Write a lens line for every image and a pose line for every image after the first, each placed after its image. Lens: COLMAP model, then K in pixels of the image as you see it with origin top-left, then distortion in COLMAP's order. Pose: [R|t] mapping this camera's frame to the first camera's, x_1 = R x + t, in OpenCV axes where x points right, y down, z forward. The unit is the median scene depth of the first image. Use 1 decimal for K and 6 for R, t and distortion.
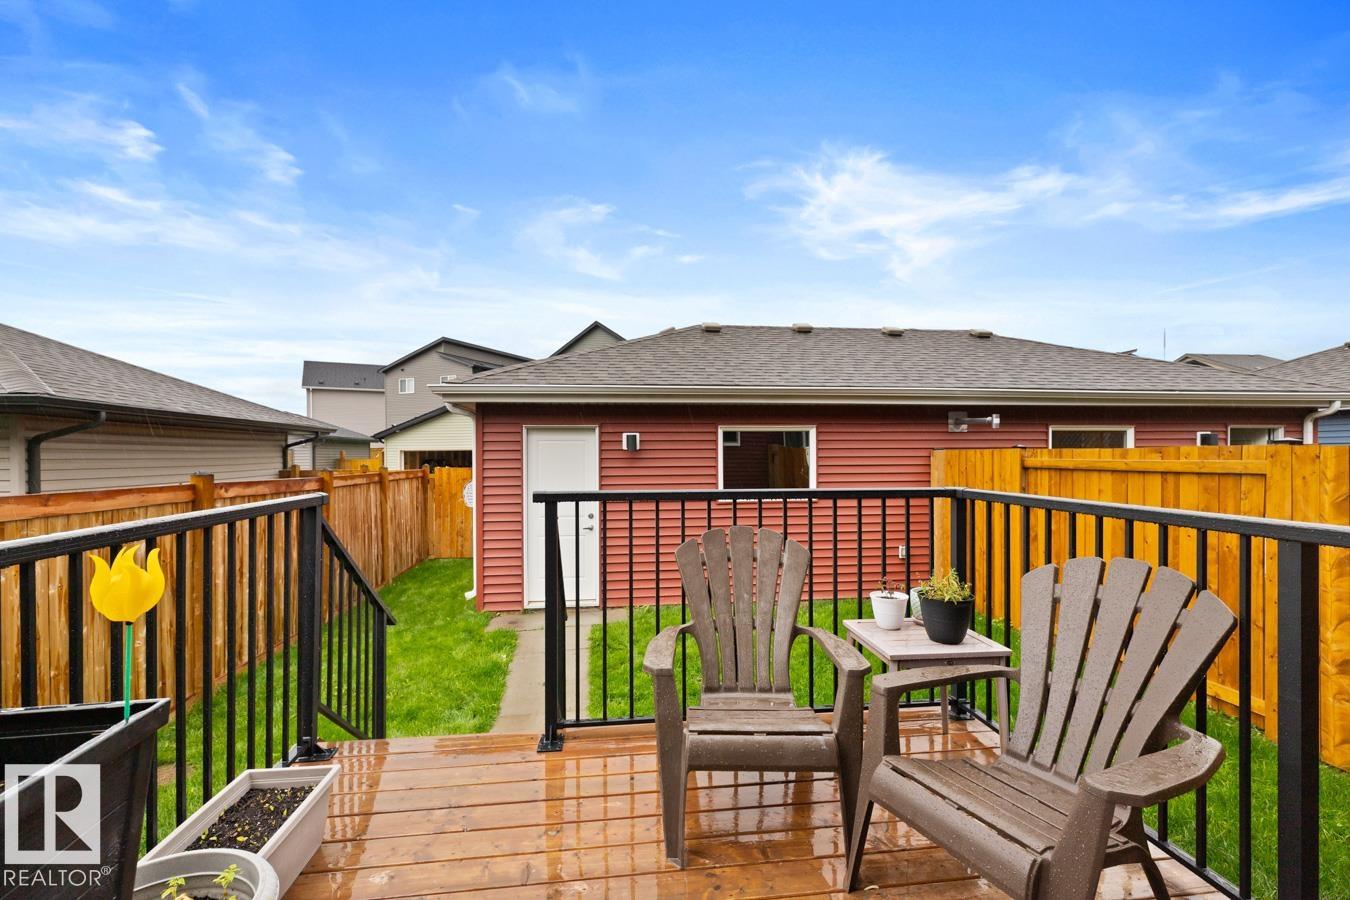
lens RADIAL K [[613.4, 0, 671.4], [0, 613.4, 449.8], [0, 0, 1]] dist [-0.000261, -0.000205]
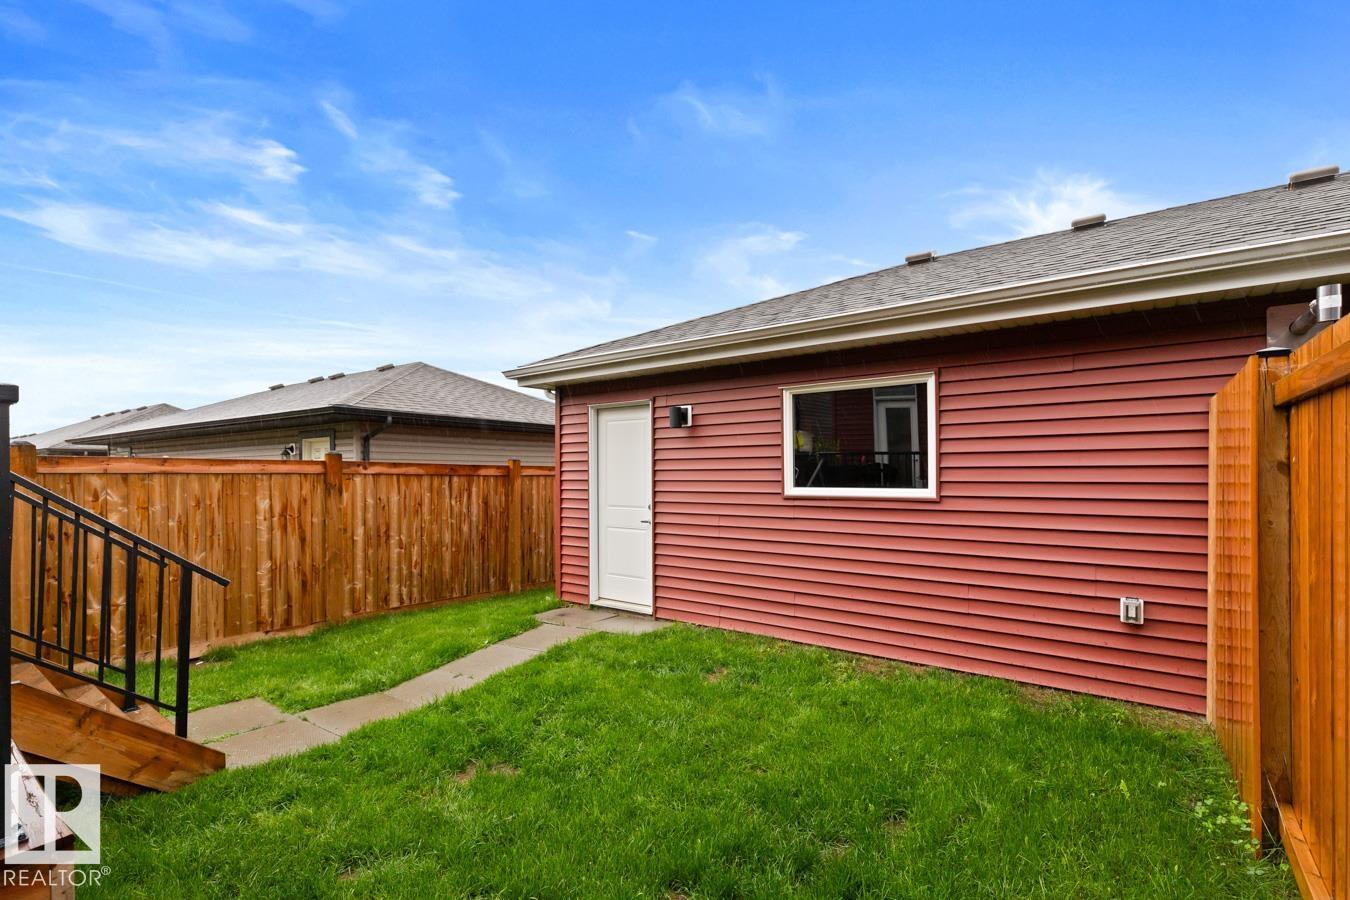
lens RADIAL K [[613.4, 0, 672.4], [0, 613.4, 463.7], [0, 0, 1]] dist [-0.000261, -0.000205]
pose [[0.720340, -0.007915, -0.693576, 0.486738], [0.004327, 0.999967, -0.006918, 0.054501], [0.693608, 0.001982, 0.720350, 0.416785]]
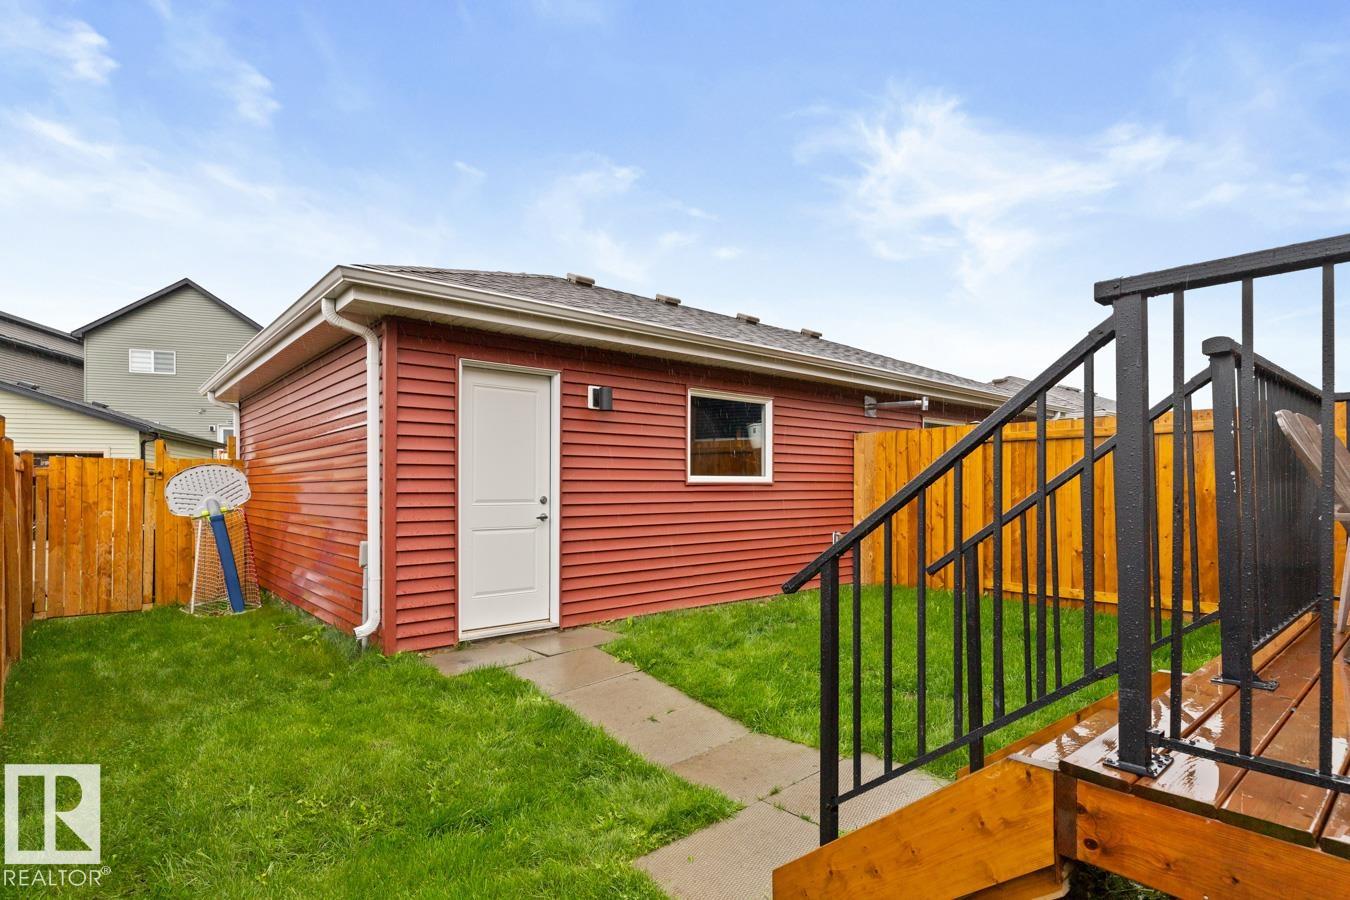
lens RADIAL K [[687.5, 0, 691.8], [0, 687.5, 482.9], [0, 0, 1]] dist [0.003467, 0.000086]
pose [[0.825604, 0.006523, 0.564213, -0.442118], [-0.004800, 0.999978, -0.004538, 0.092210], [-0.564230, 0.001039, 0.825617, 0.257696]]
